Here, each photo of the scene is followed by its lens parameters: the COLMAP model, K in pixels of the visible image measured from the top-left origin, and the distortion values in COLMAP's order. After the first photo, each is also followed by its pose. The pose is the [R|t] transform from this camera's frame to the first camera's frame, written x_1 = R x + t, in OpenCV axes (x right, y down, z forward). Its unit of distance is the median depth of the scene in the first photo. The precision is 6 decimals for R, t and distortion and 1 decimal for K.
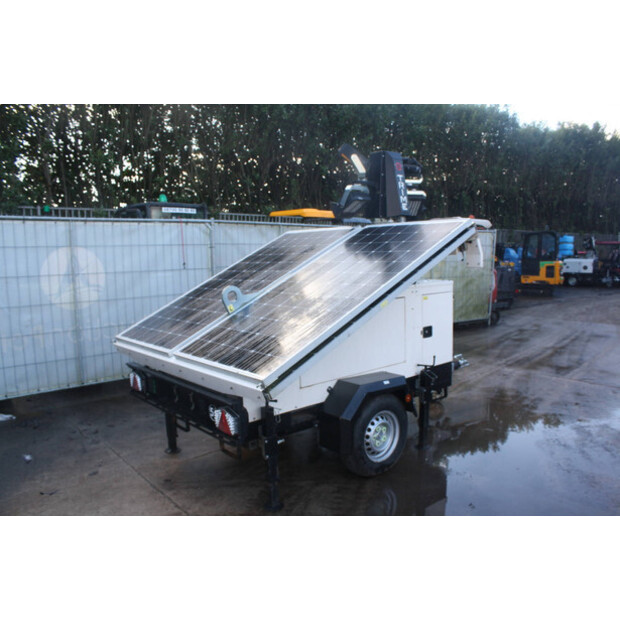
lens RADIAL K [[523.7, 0, 311.8], [0, 523.7, 314.4], [0, 0, 1]] dist [-0.161367, 0.136049]
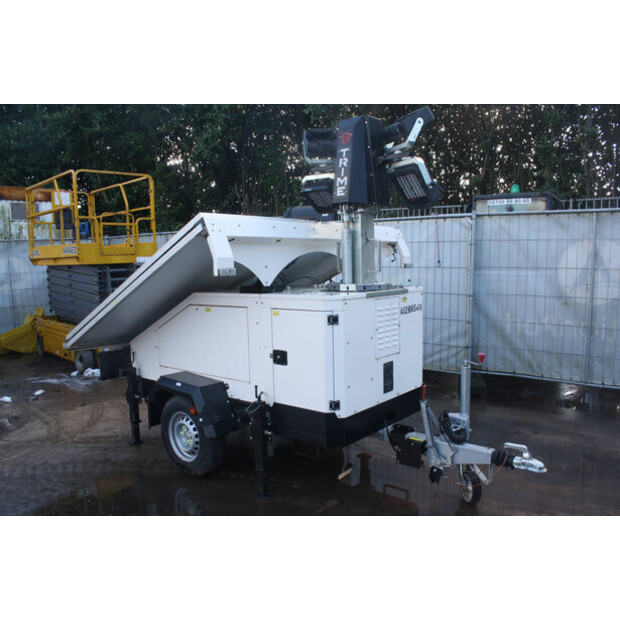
lens RADIAL K [[523.7, 0, 307.4], [0, 523.7, 317.4], [0, 0, 1]] dist [-0.161367, 0.136049]
pose [[0.167684, 0.129191, -0.977339, 0.762431], [-0.103128, 0.988236, 0.112937, -0.091049], [0.980432, 0.081853, 0.179035, 0.696652]]
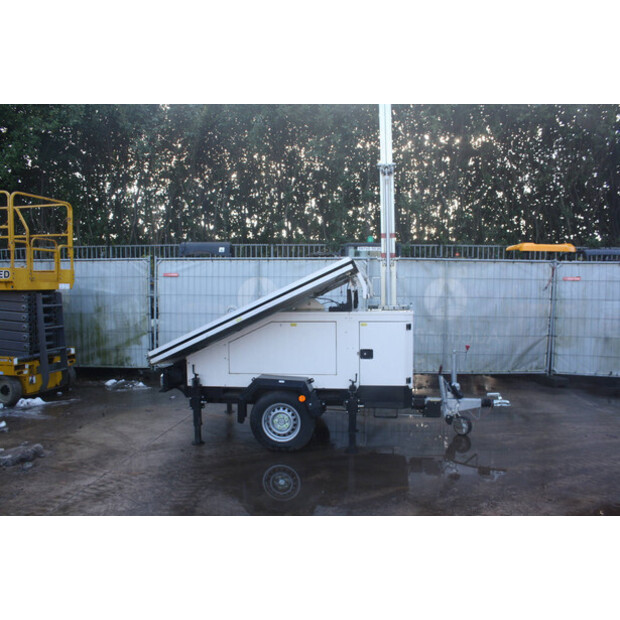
lens RADIAL K [[523.7, 0, 307.3], [0, 523.7, 316.5], [0, 0, 1]] dist [-0.161367, 0.136049]
pose [[0.660110, 0.062957, -0.748526, 0.777332], [-0.103690, 0.994579, -0.007790, -0.020915], [0.743978, 0.082757, 0.663059, 0.097941]]
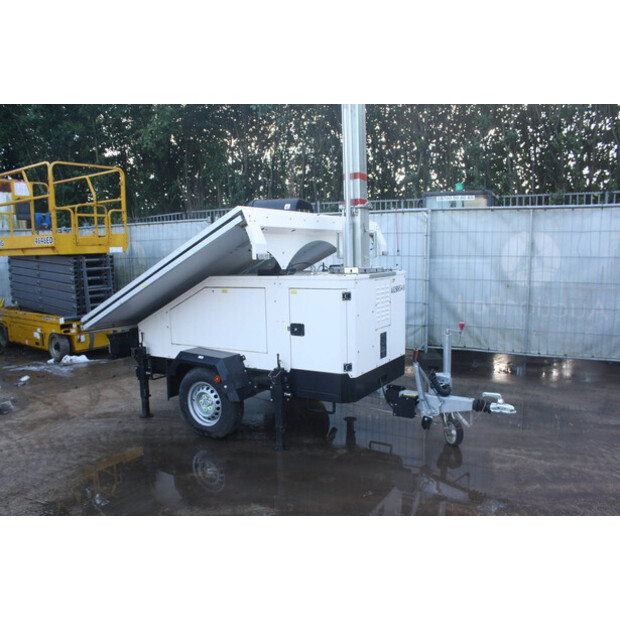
lens RADIAL K [[523.7, 0, 304.4], [0, 523.7, 313.9], [0, 0, 1]] dist [-0.161367, 0.136049]
pose [[0.306503, 0.132522, -0.942600, 0.845873], [-0.102984, 0.989065, 0.105568, -0.071539], [0.946282, 0.064716, 0.316799, 0.559192]]
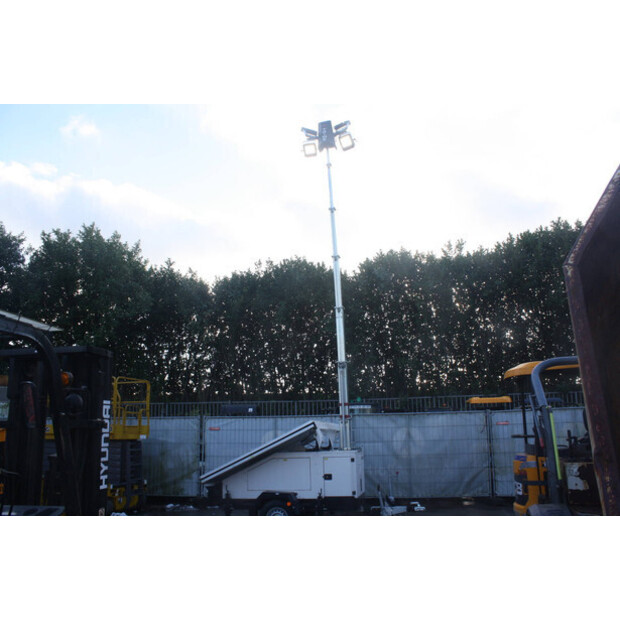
lens RADIAL K [[523.7, 0, 301.6], [0, 523.7, 311.5], [0, 0, 1]] dist [-0.161367, 0.136049]
pose [[0.586109, -0.176981, -0.790667, 1.391968], [-0.090576, 0.955423, -0.281002, -0.005333], [0.805154, 0.236313, 0.543952, -0.207611]]
